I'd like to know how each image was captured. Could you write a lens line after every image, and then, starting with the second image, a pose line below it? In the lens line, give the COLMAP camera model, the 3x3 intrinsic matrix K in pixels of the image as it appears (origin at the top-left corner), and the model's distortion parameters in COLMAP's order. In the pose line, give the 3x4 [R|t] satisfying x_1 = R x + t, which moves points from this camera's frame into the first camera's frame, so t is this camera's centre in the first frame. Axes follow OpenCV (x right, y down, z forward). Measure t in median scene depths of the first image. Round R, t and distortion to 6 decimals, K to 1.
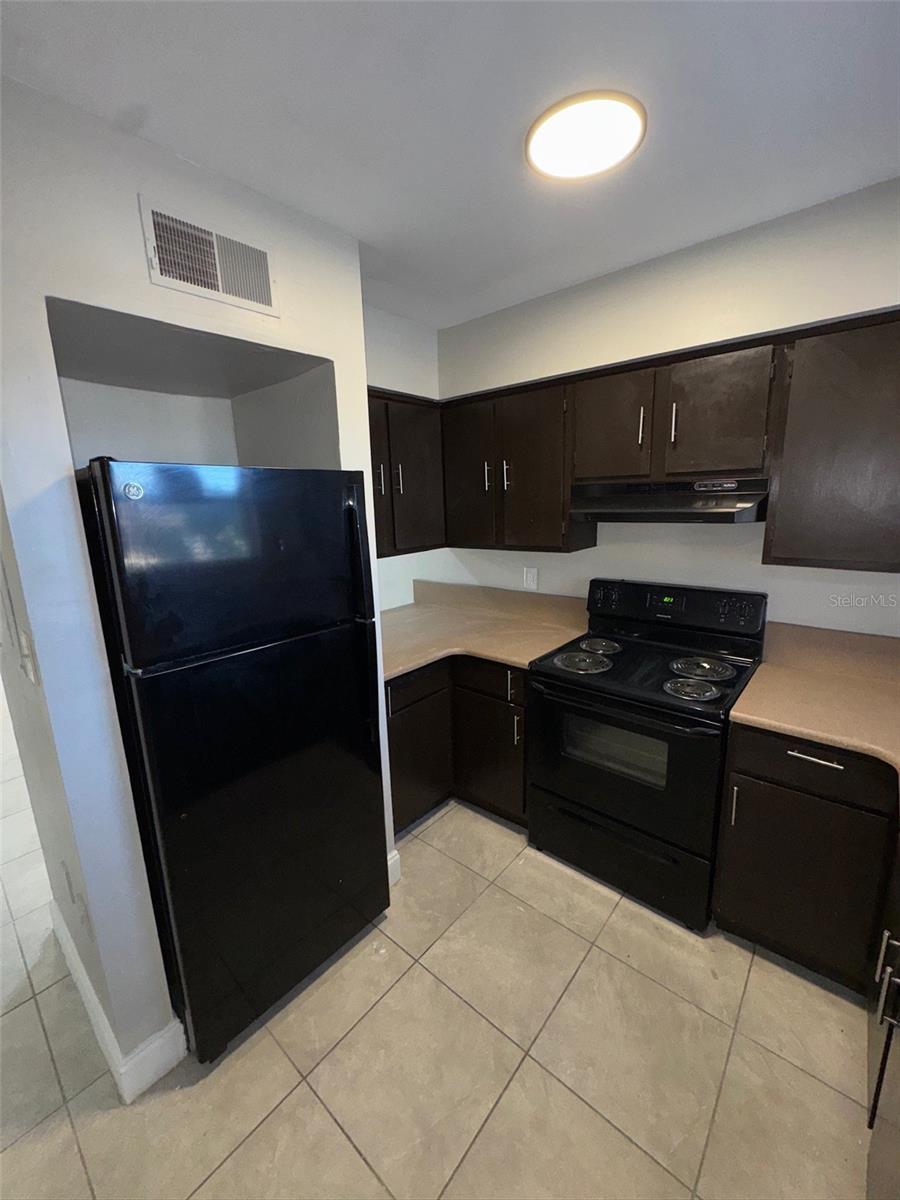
lens RADIAL K [[480.6, 0, 450.6], [0, 480.6, 599.3], [0, 0, 1]] dist [-0.001730, 0.000369]
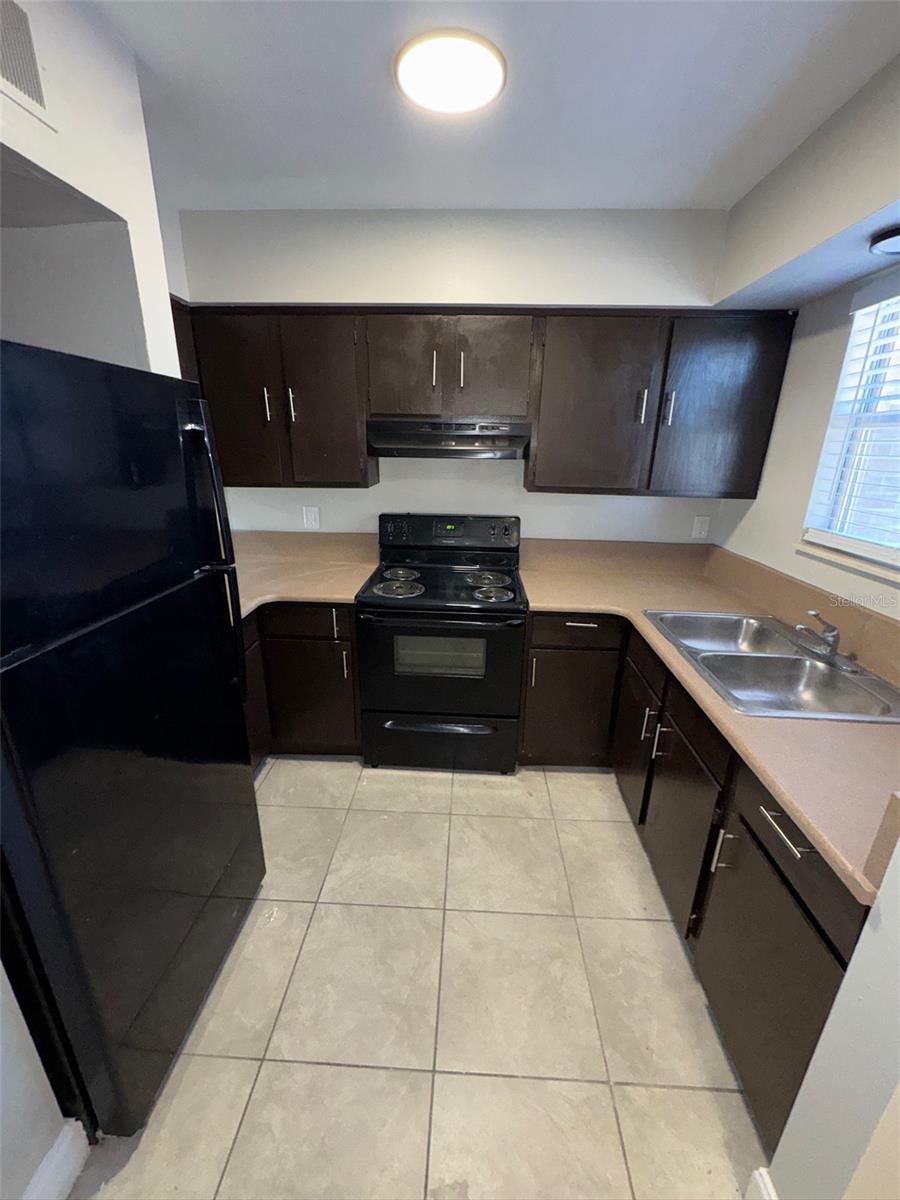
lens RADIAL K [[480.6, 0, 454.1], [0, 480.6, 599.4], [0, 0, 1]] dist [-0.001730, 0.000369]
pose [[0.785892, -0.153885, 0.598910, -0.312522], [0.088614, 0.986570, 0.137210, 0.016972], [-0.611981, -0.054761, 0.788974, 0.063466]]
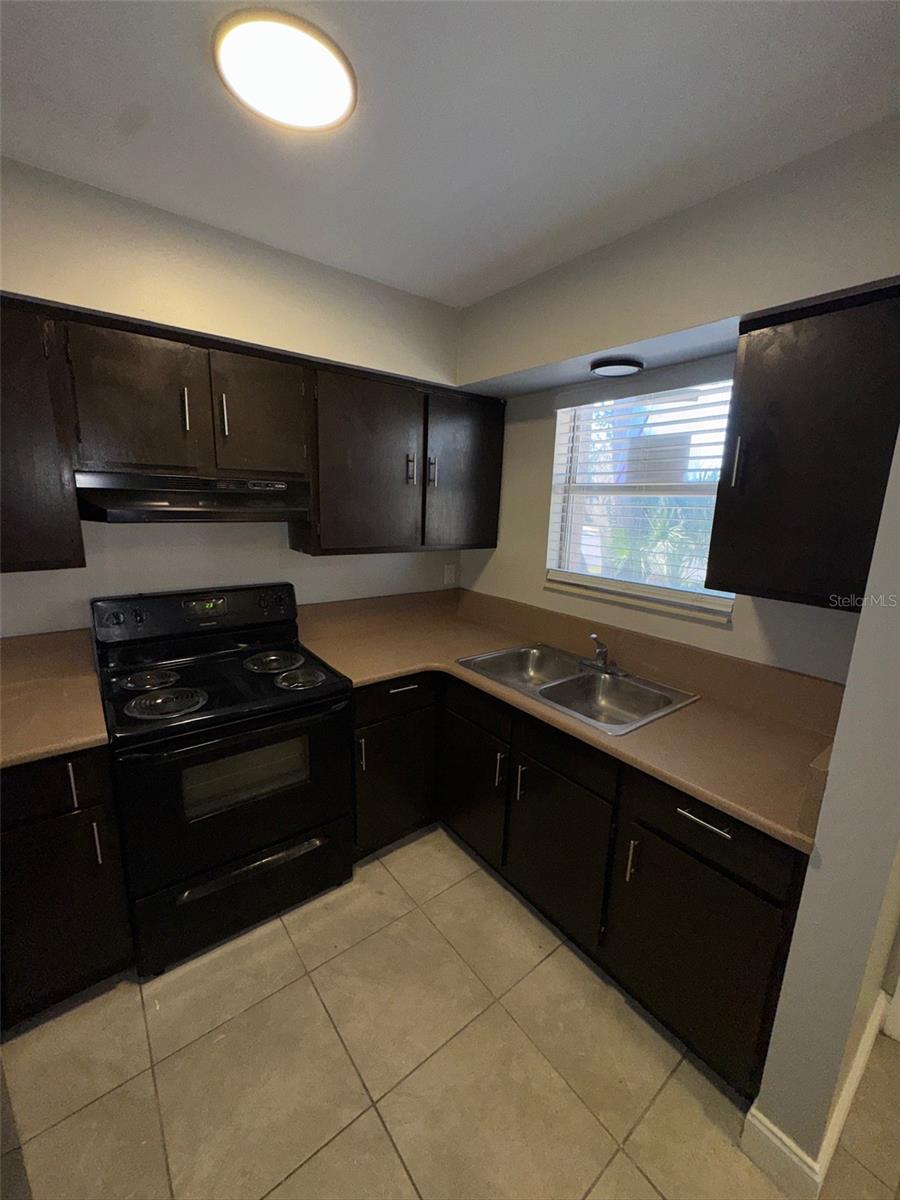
lens RADIAL K [[480.6, 0, 456.0], [0, 480.6, 596.8], [0, 0, 1]] dist [-0.001730, 0.000369]
pose [[0.187509, -0.168358, 0.967727, -0.397905], [0.165200, 0.976574, 0.137887, -0.073116], [-0.968271, 0.134014, 0.210929, 0.393390]]
